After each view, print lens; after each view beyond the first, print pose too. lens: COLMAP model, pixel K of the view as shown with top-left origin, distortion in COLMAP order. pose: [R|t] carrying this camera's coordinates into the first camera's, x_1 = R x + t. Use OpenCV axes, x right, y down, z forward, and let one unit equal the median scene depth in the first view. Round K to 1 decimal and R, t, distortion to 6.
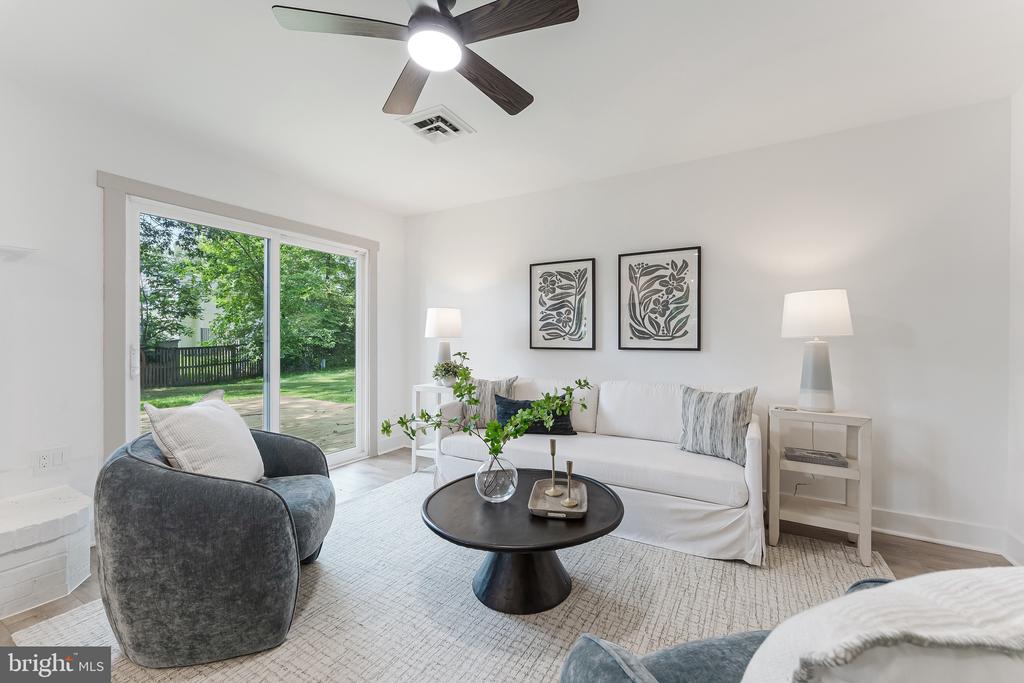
lens RADIAL K [[419.8, 0, 514.2], [0, 419.8, 338.2], [0, 0, 1]] dist [0.003139, -0.000347]
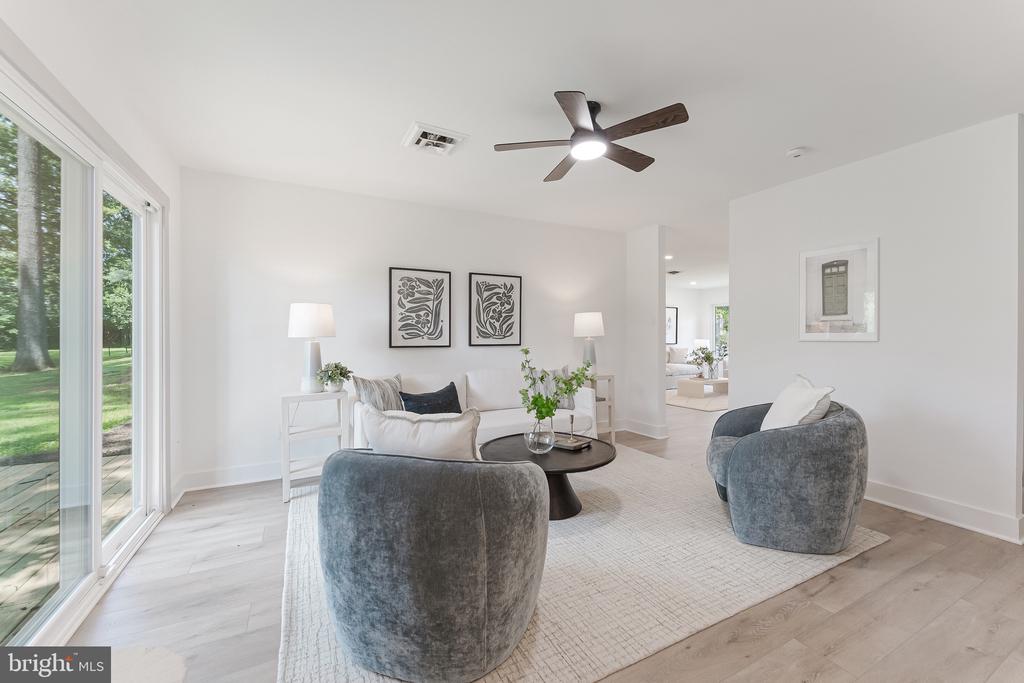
lens RADIAL K [[419.8, 0, 517.0], [0, 419.8, 339.6], [0, 0, 1]] dist [0.003139, -0.000347]
pose [[0.521296, -0.005800, 0.853356, -0.747455], [0.004468, 0.999982, 0.004067, 0.002197], [-0.853364, 0.001692, 0.521313, 0.197994]]
